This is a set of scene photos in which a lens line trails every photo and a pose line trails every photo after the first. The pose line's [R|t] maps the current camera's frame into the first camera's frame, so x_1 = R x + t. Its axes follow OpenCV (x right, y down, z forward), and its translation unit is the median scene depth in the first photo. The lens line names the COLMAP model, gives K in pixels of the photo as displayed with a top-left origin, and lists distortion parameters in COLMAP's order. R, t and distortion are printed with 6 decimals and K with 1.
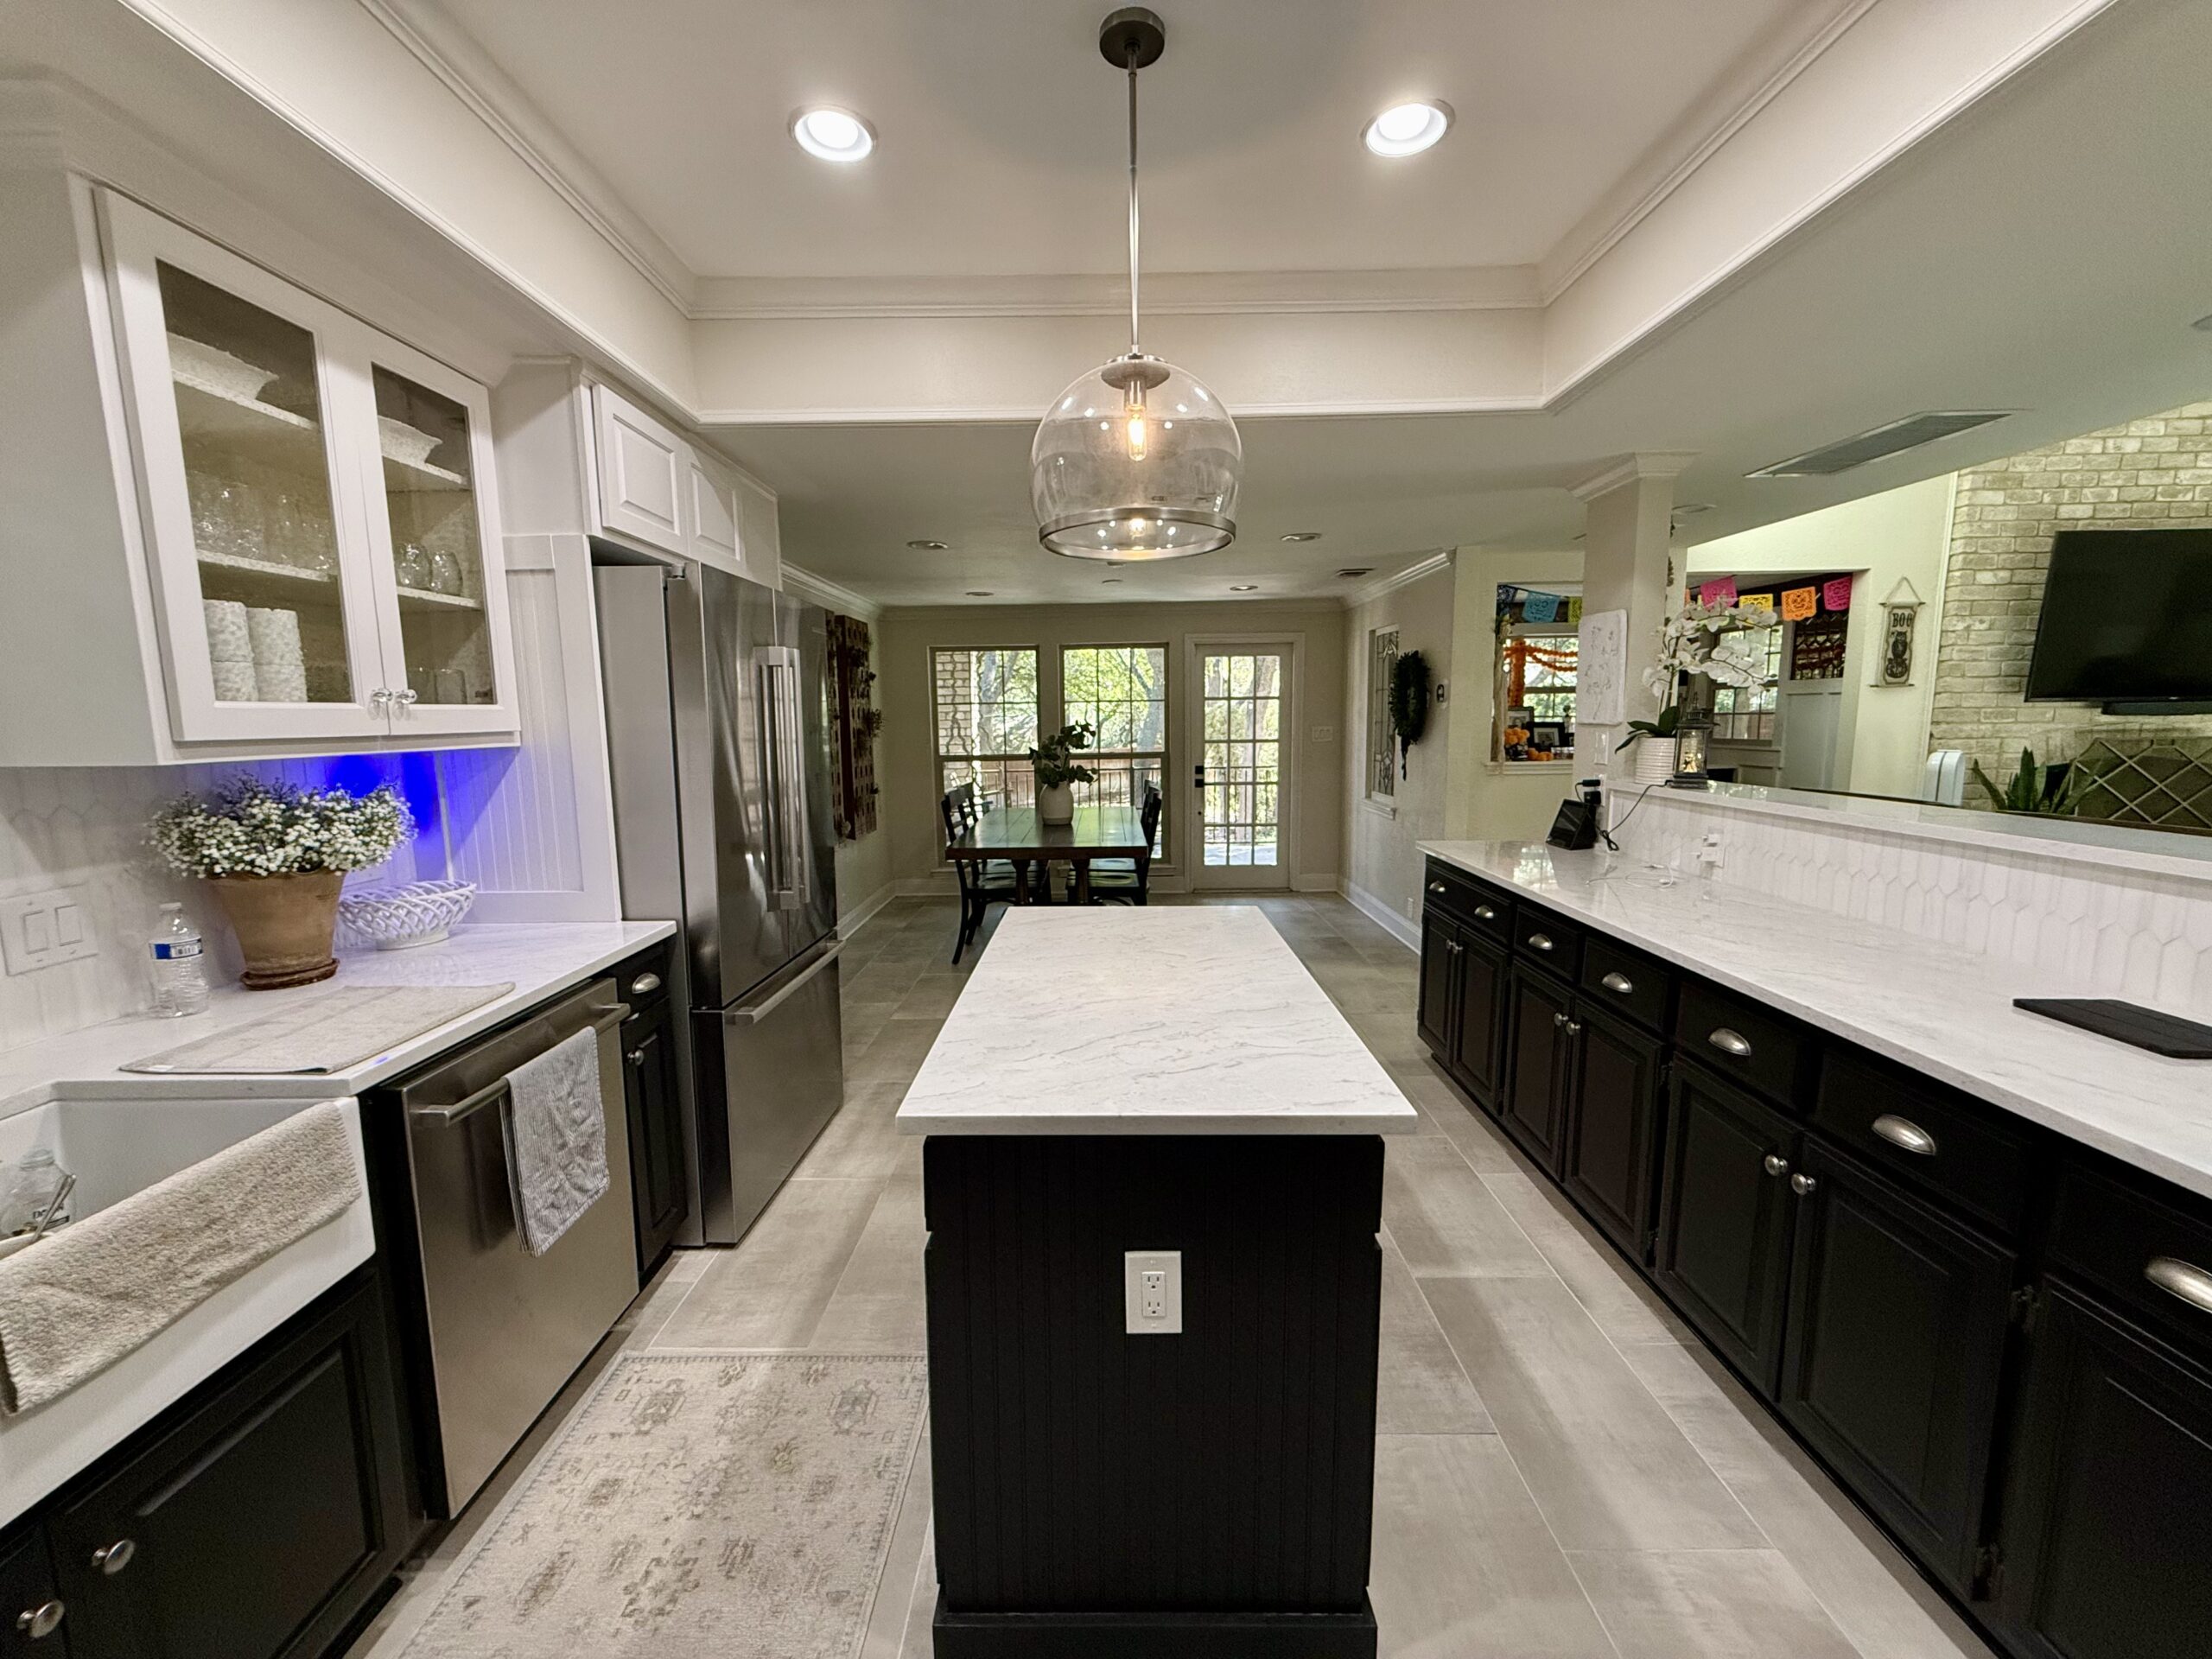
lens RADIAL K [[881.6, 0, 1104.5], [0, 881.6, 832.8], [0, 0, 1]] dist [-0.000235, 0.000200]
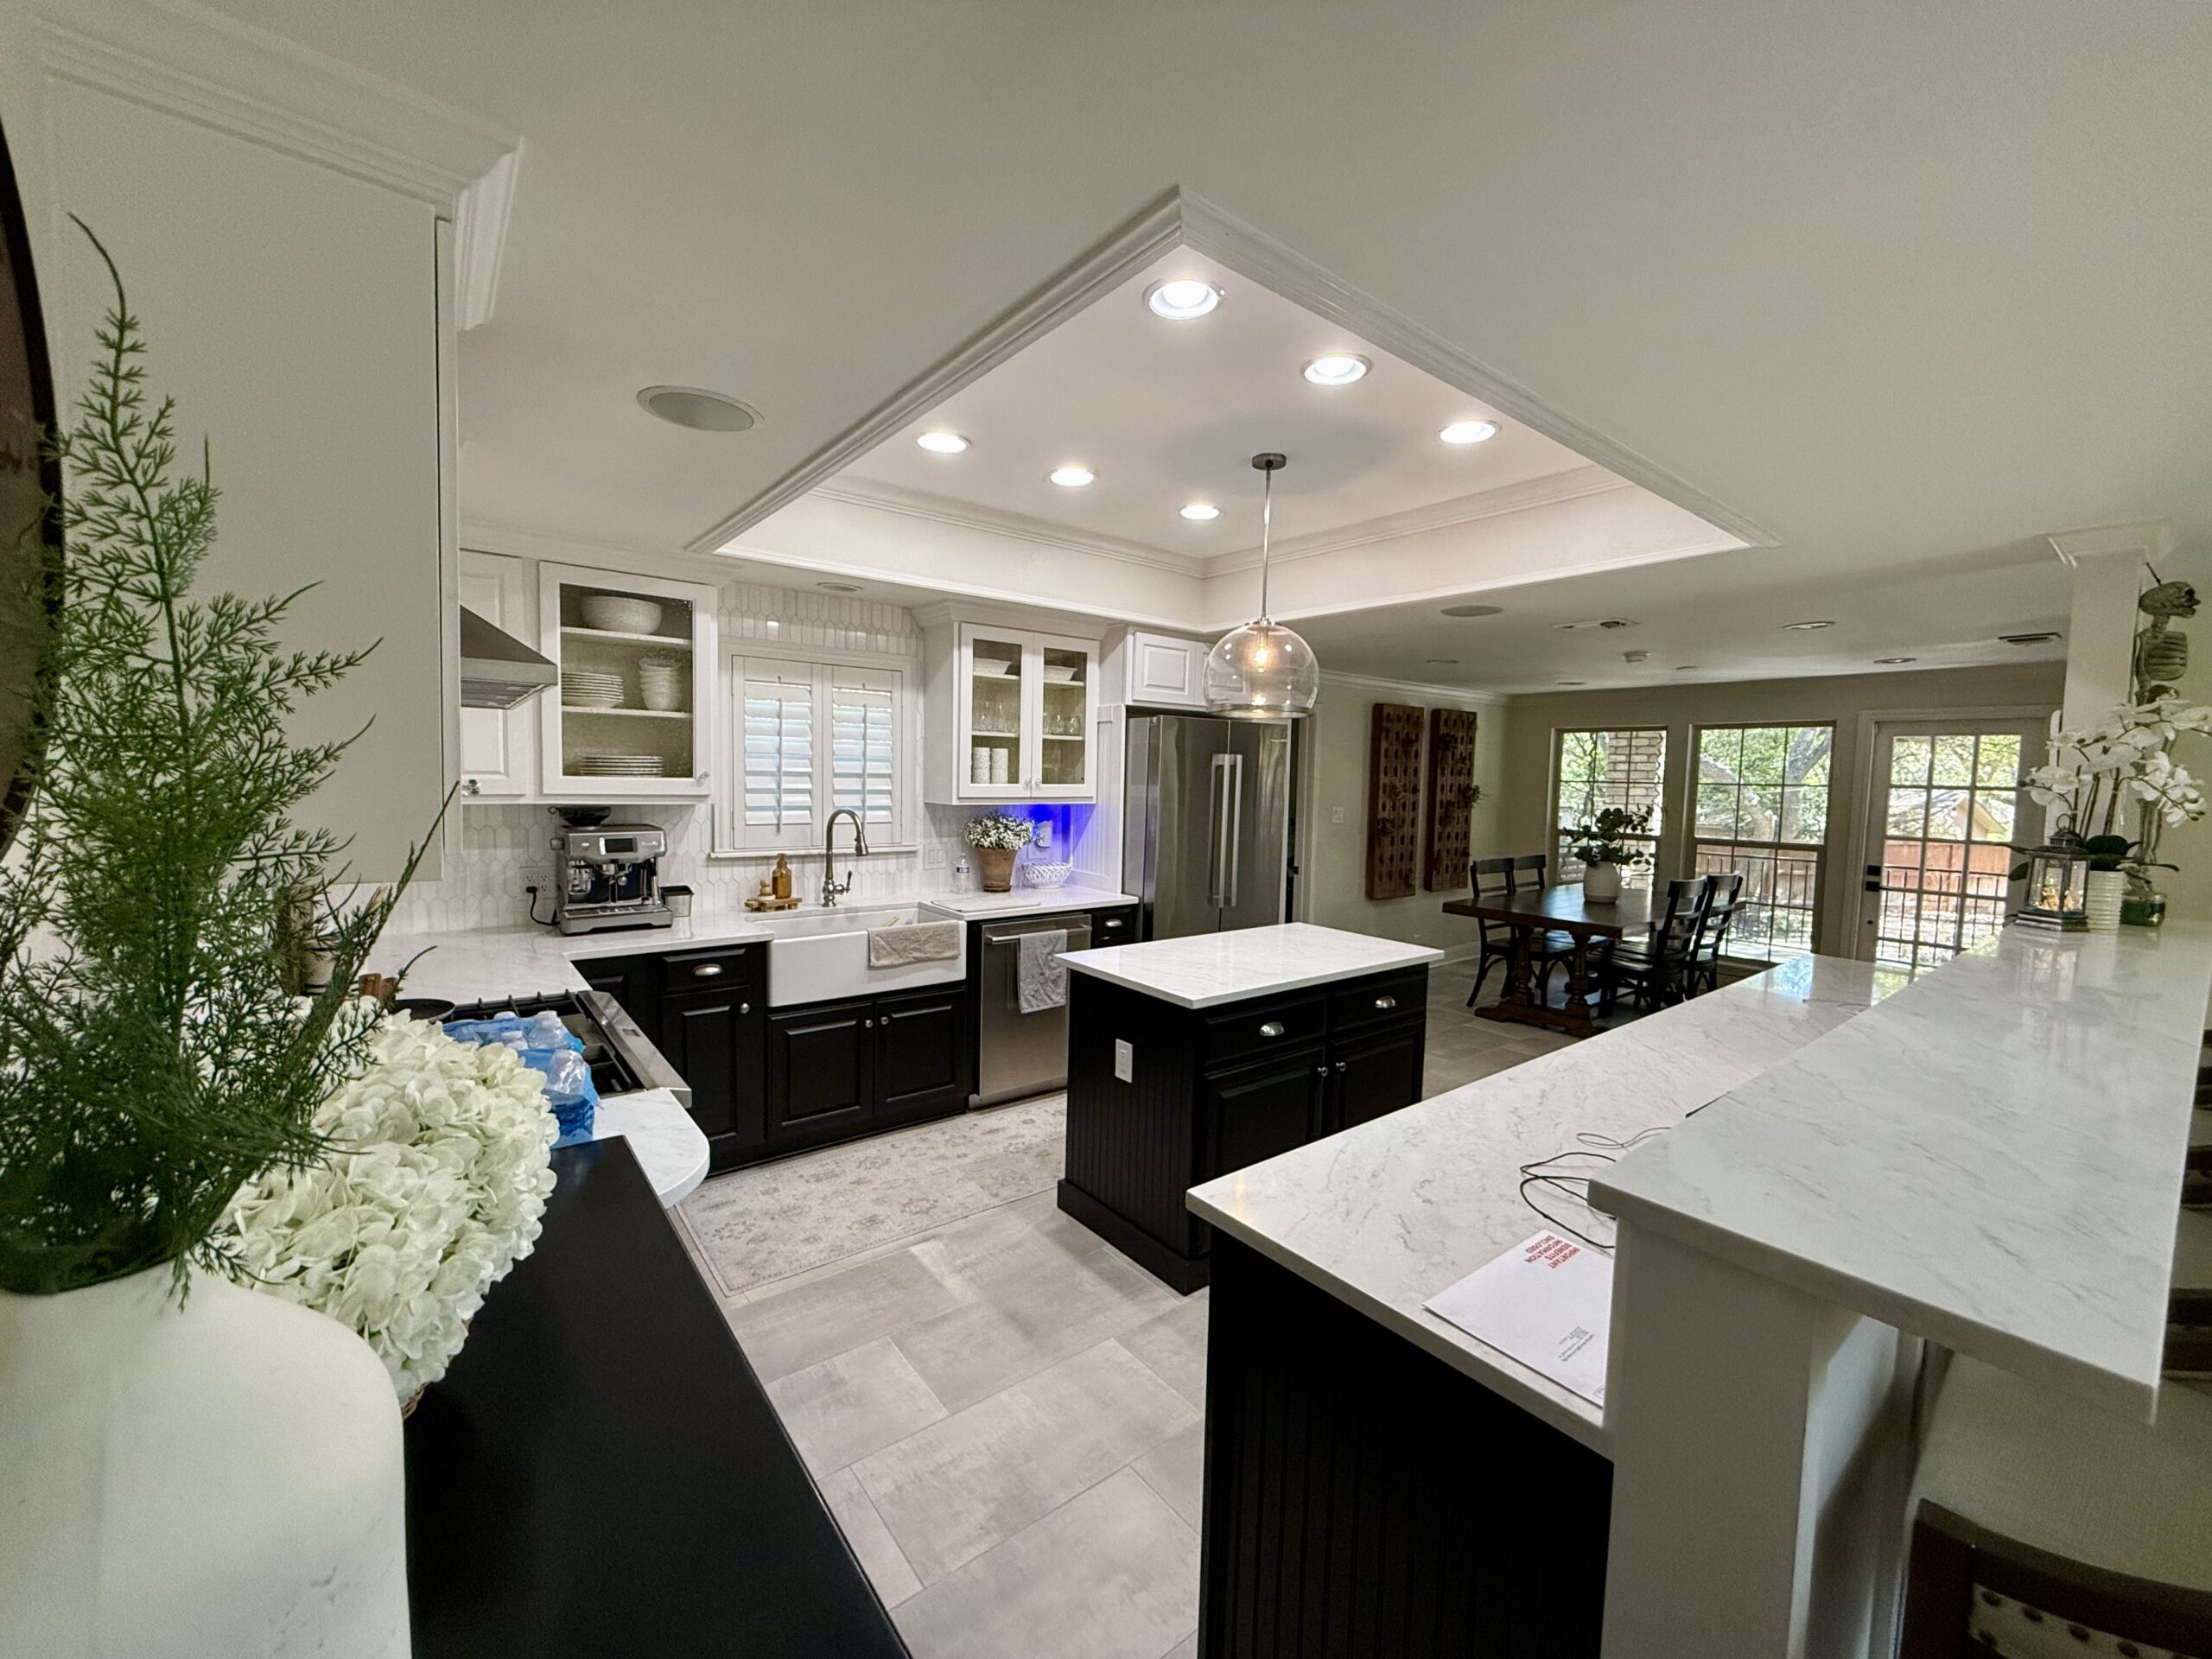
lens RADIAL K [[881.6, 0, 1099.8], [0, 881.6, 833.1], [0, 0, 1]] dist [-0.000235, 0.000200]
pose [[0.618300, 0.080481, -0.781811, 1.063606], [-0.132272, 0.991210, -0.002572, -0.026156], [0.774732, 0.105002, 0.623511, -0.317815]]
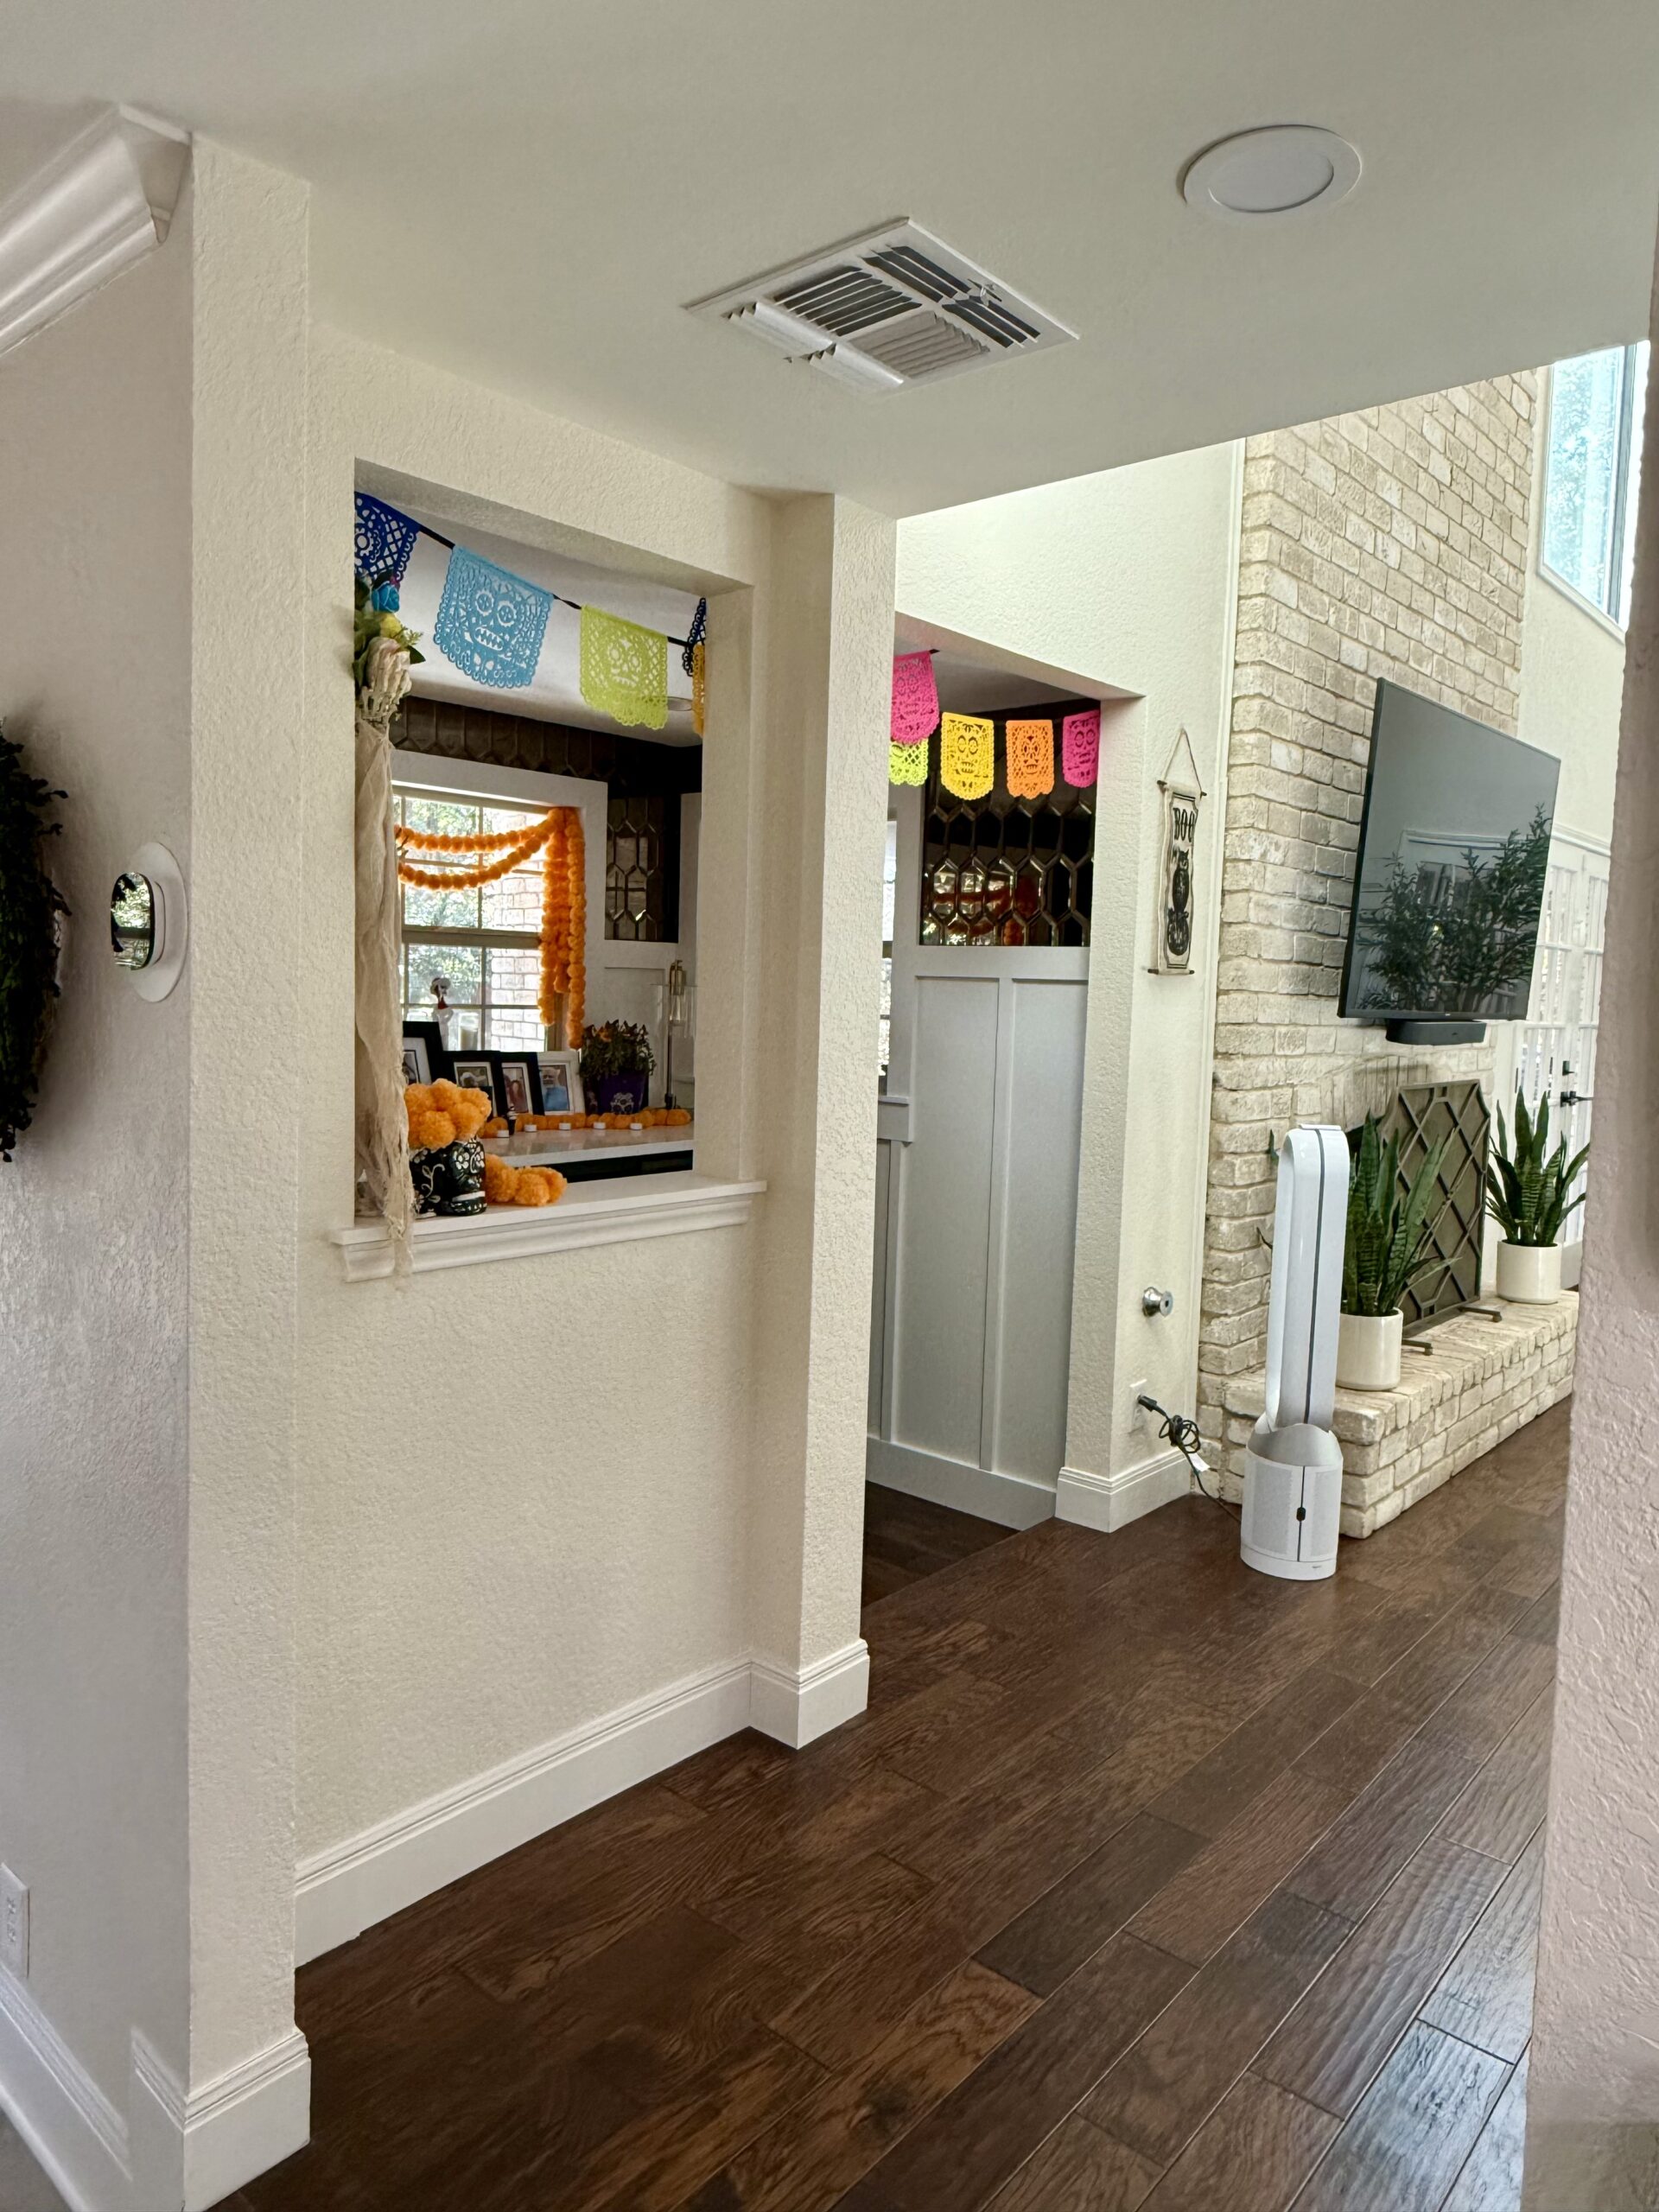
lens RADIAL K [[1426.5, 0, 823.6], [0, 1426.5, 1100.1], [0, 0, 1]] dist [-0.000027, -0.001149]
pose [[0.656476, -0.028341, 0.753814, 0.588296], [0.059149, 0.998151, -0.013983, -0.253996], [-0.752025, 0.053767, 0.656939, 1.644330]]
